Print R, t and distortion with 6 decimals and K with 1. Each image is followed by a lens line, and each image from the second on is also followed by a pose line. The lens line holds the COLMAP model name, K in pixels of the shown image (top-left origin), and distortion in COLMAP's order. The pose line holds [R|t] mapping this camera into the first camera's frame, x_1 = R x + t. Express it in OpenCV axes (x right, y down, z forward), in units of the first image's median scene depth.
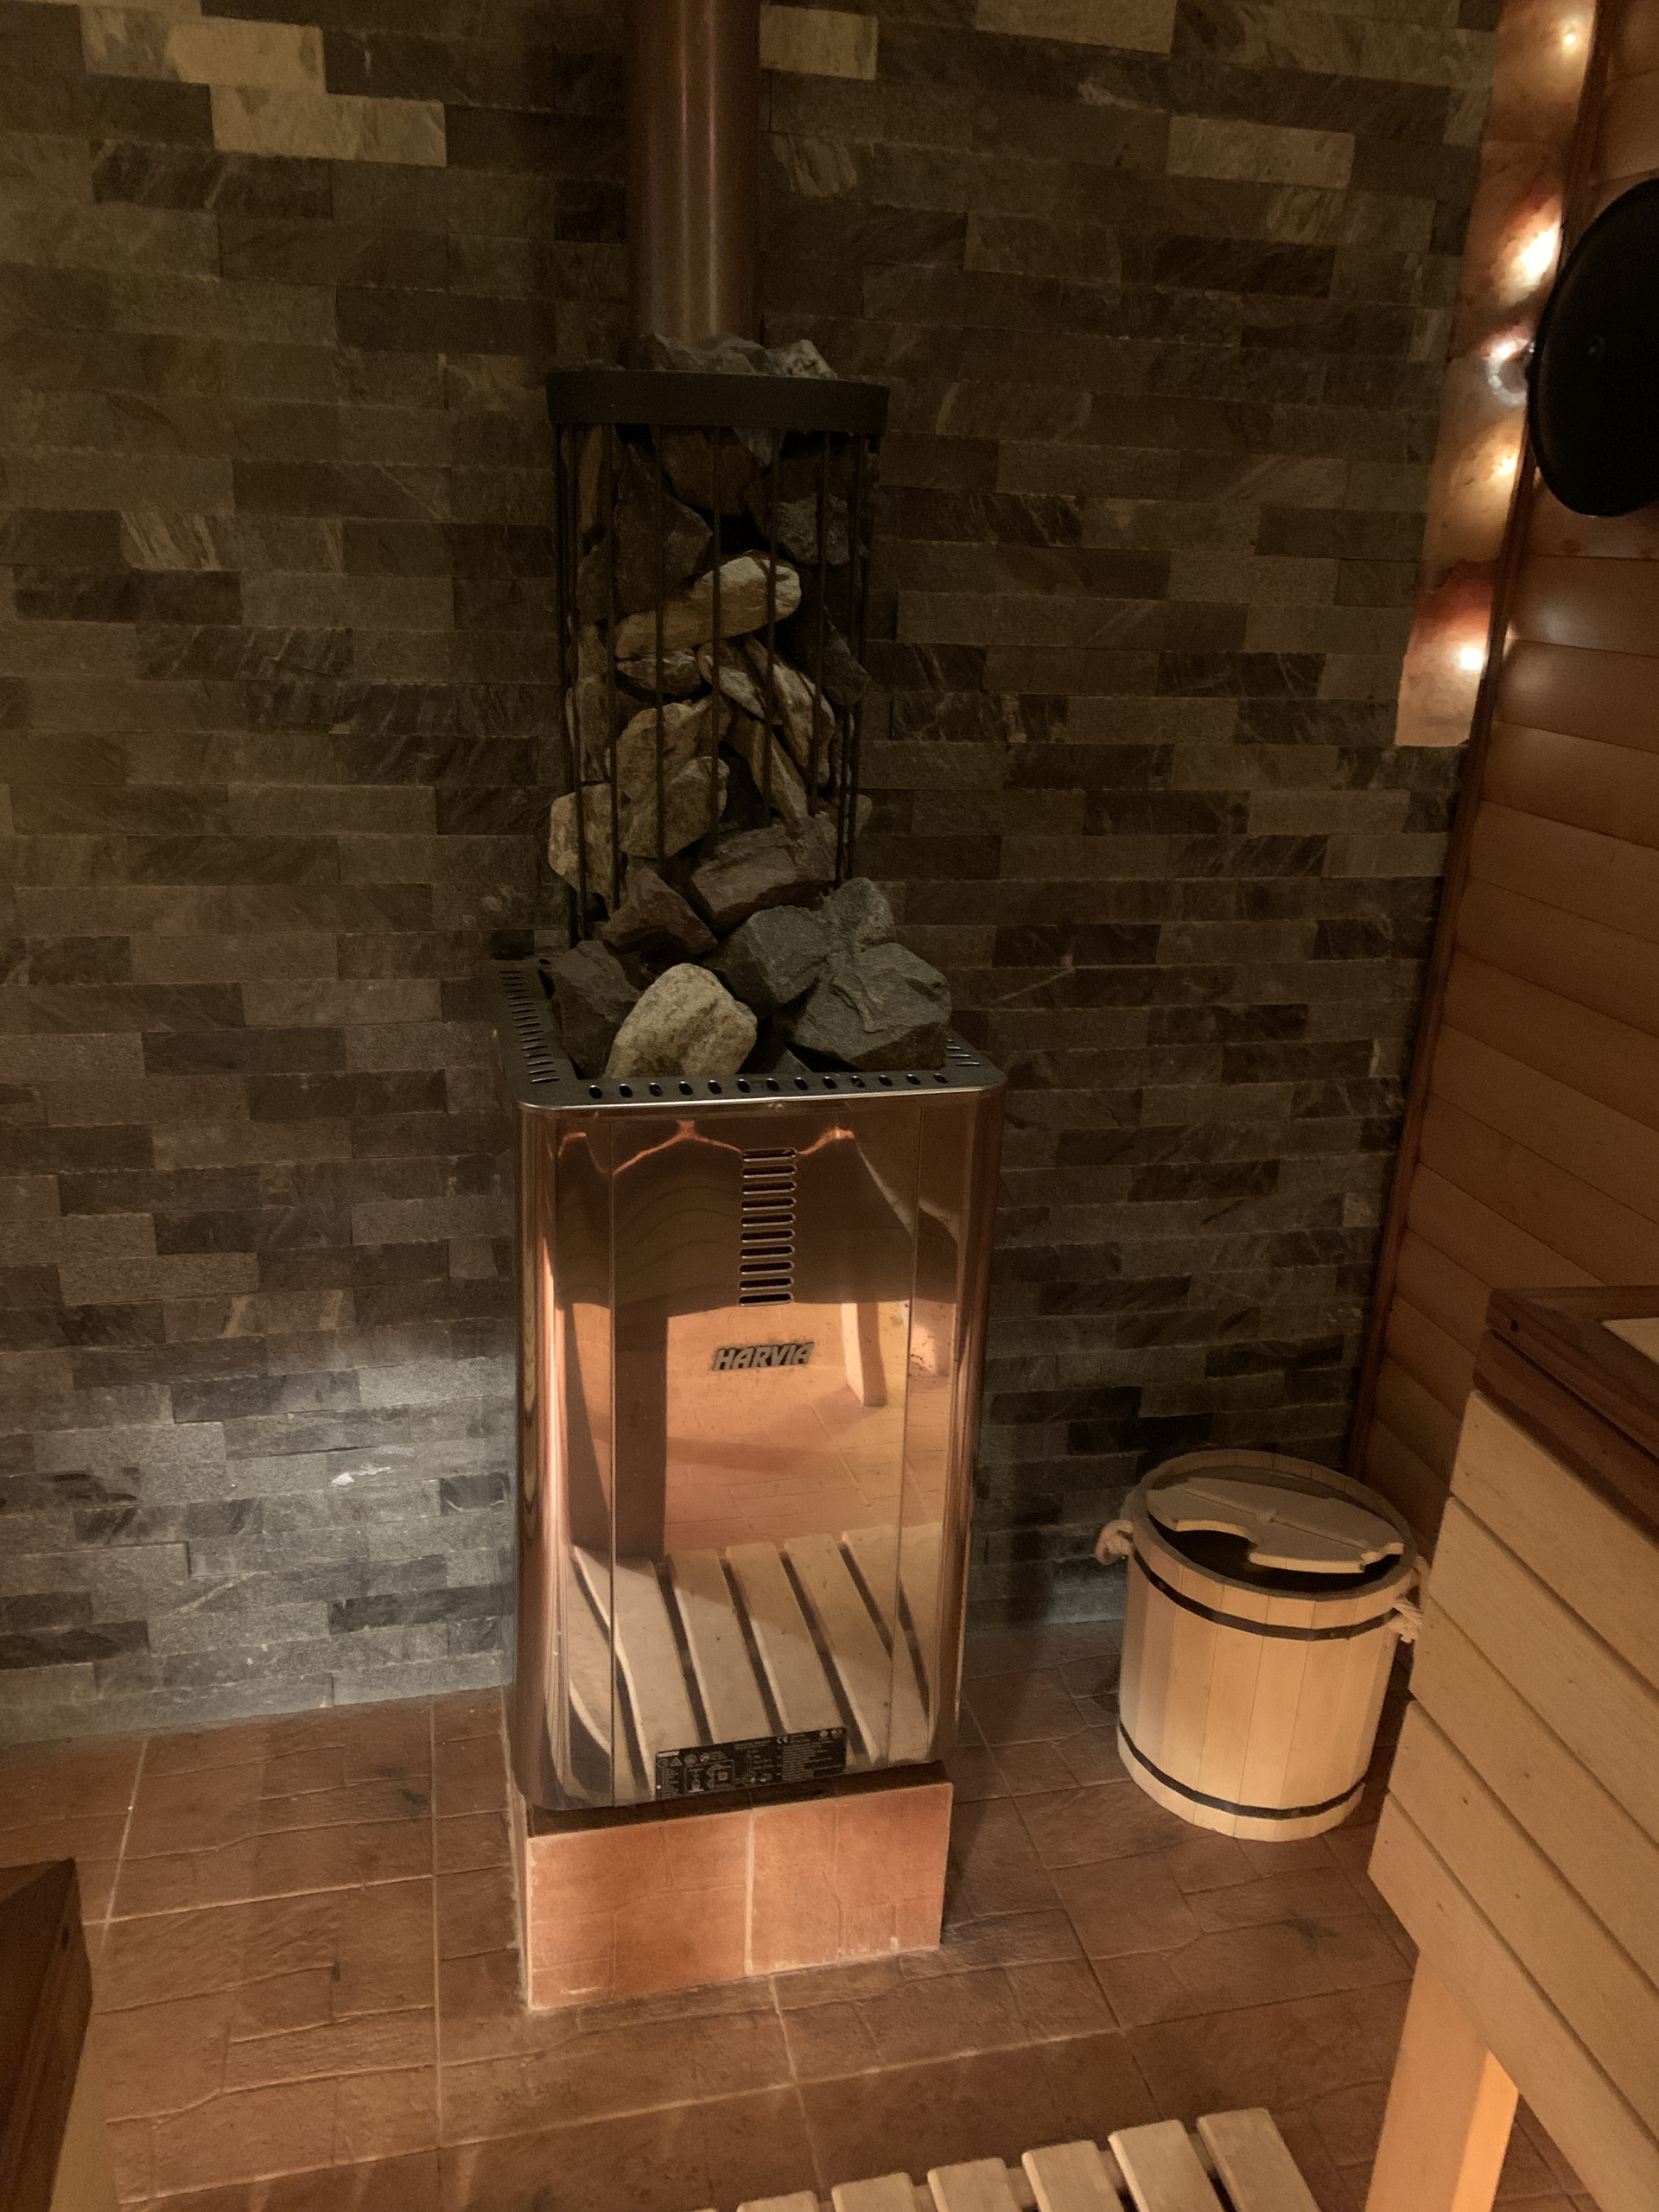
lens RADIAL K [[1696.3, 0, 816.4], [0, 1696.3, 1100.1], [0, 0, 1]] dist [0.051663, -0.068058]
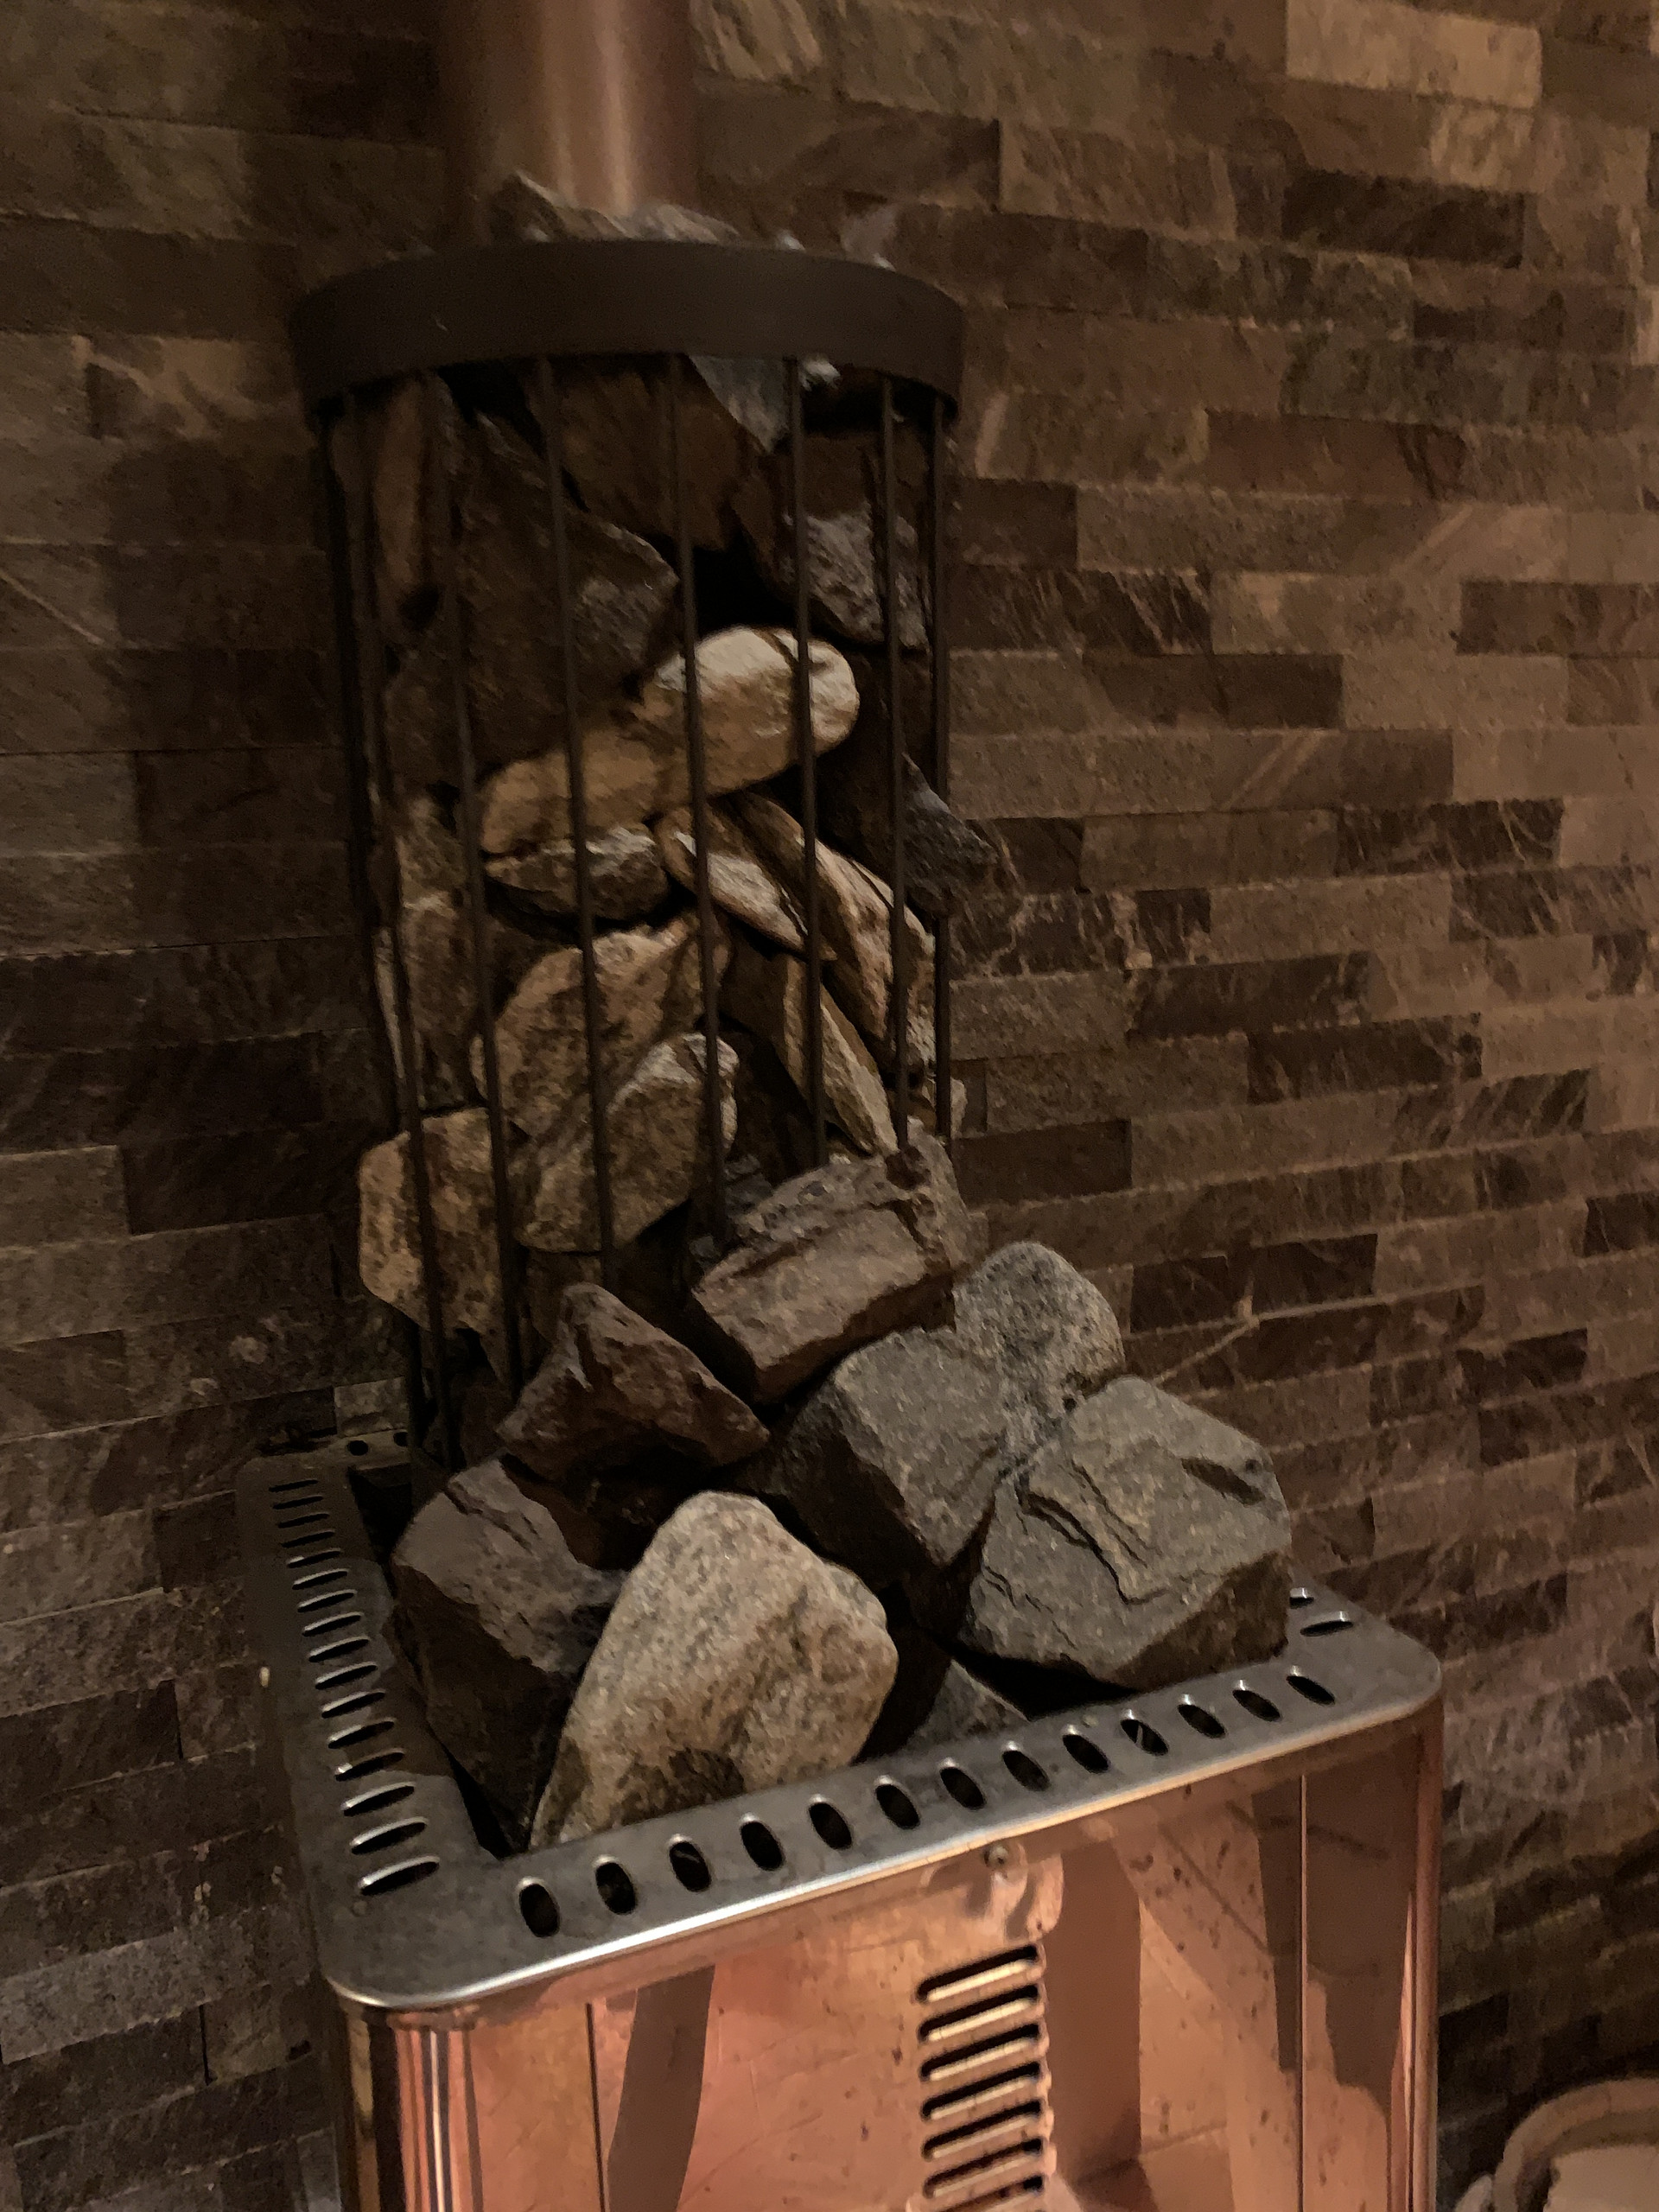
lens RADIAL K [[1698.0, 0, 891.8], [0, 1698.0, 1066.8], [0, 0, 1]] dist [0.054964, -0.063744]
pose [[0.981344, -0.097084, 0.165949, -0.078370], [0.124107, 0.979101, -0.161117, -0.094959], [-0.146839, 0.178707, 0.972883, 0.458683]]
